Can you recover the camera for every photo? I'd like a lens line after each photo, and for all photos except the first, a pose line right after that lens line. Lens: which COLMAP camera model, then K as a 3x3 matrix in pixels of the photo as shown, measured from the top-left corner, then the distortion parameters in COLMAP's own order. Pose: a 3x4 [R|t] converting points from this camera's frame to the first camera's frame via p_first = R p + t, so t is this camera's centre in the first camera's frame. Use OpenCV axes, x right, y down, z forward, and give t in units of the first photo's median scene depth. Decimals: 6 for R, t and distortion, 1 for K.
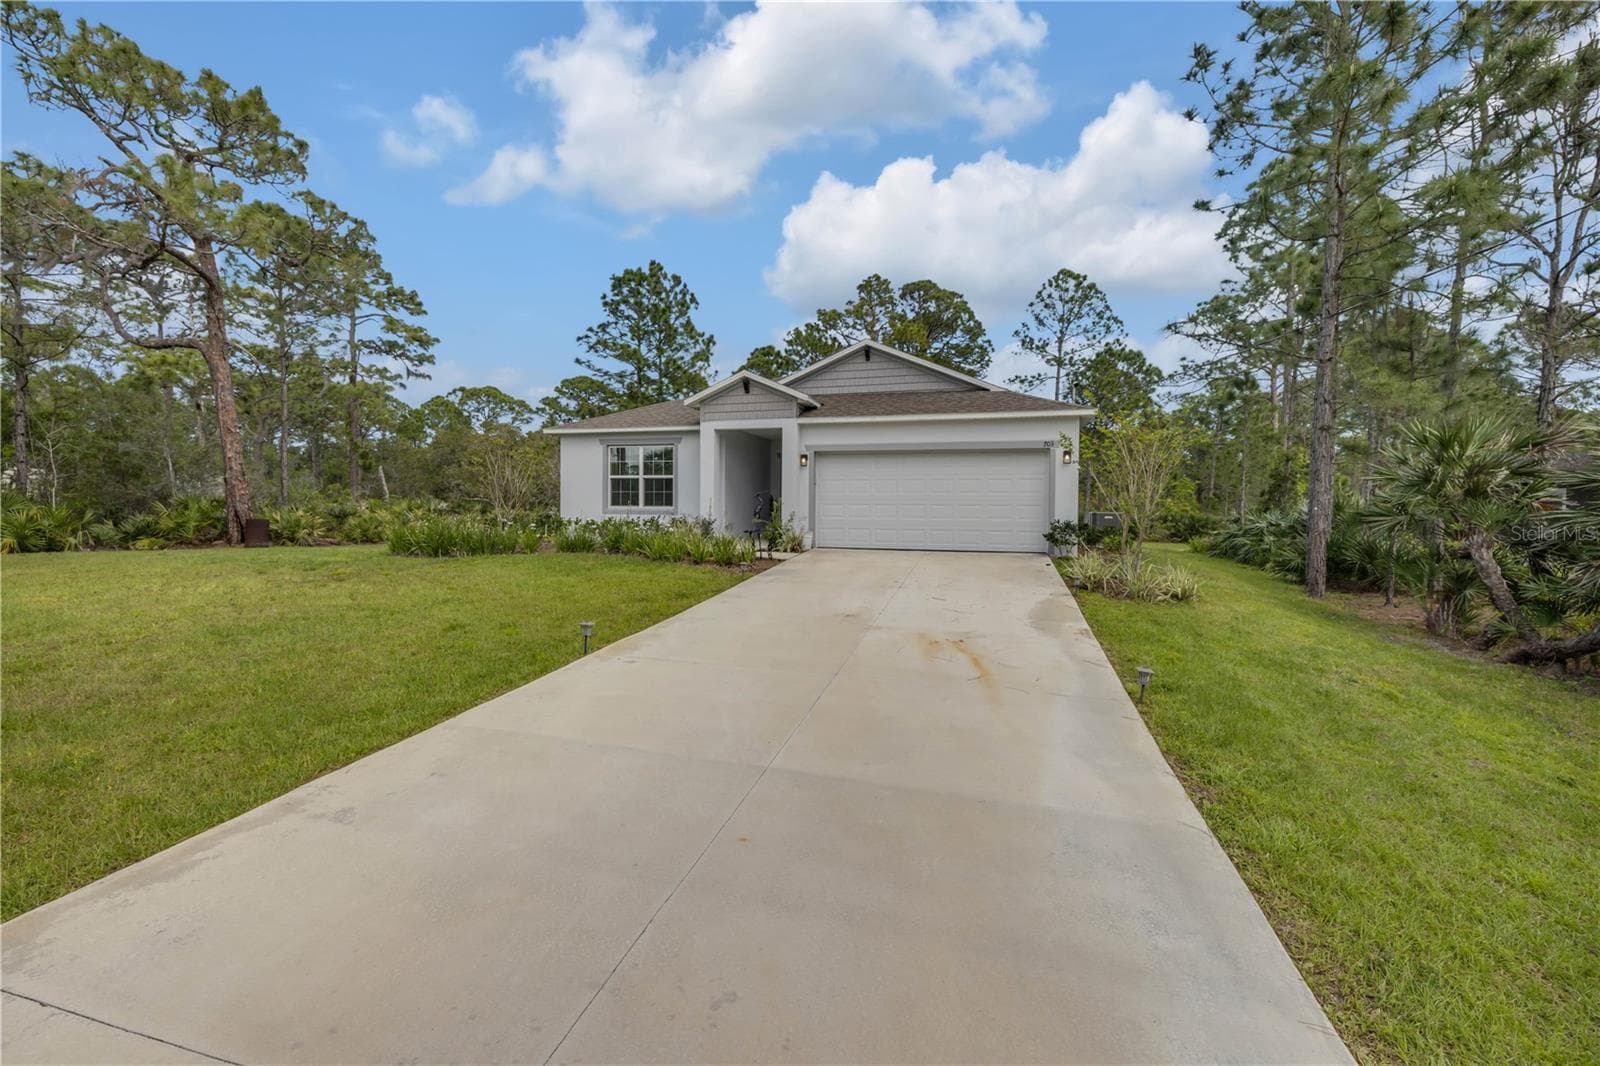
lens RADIAL K [[689.0, 0, 800.0], [0, 689.0, 533.0], [0, 0, 1]] dist [0.000727, 0.000496]
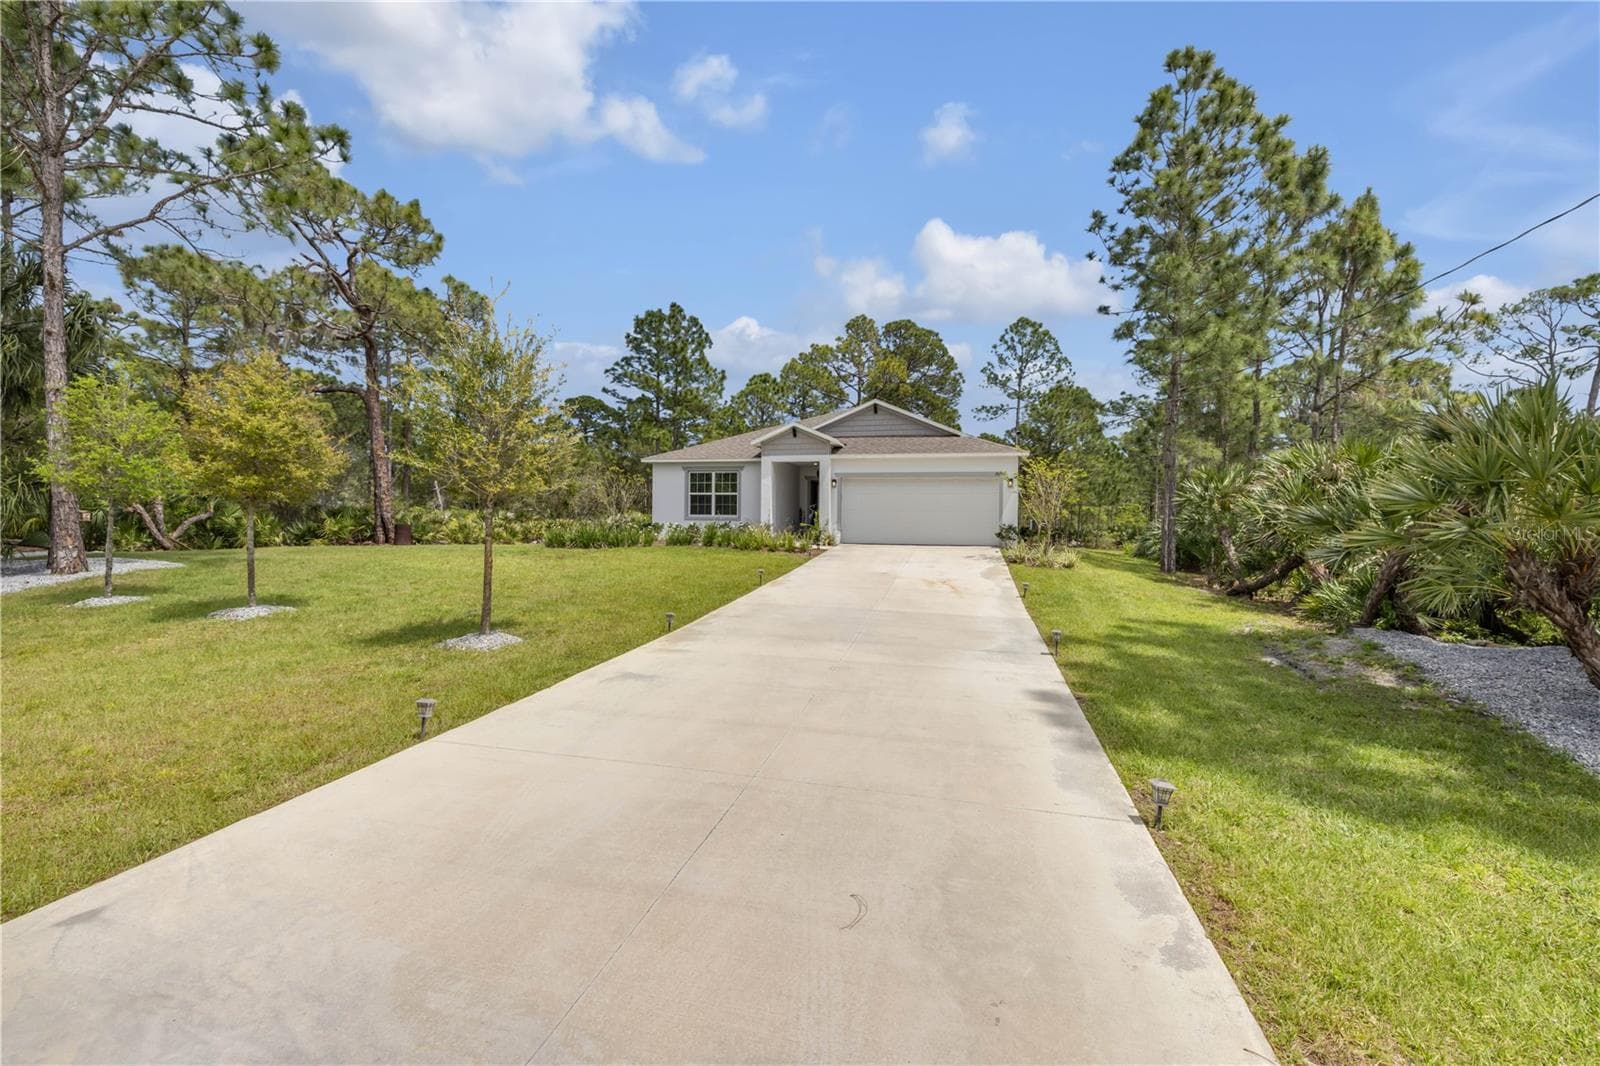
lens RADIAL K [[687.2, 0, 800.0], [0, 687.2, 533.0], [0, 0, 1]] dist [-0.000812, 0.000557]
pose [[0.999295, 0.001882, 0.037501, -0.042870], [-0.001213, 0.999840, -0.017870, 0.009162], [-0.037529, 0.017812, 0.999137, -0.159763]]
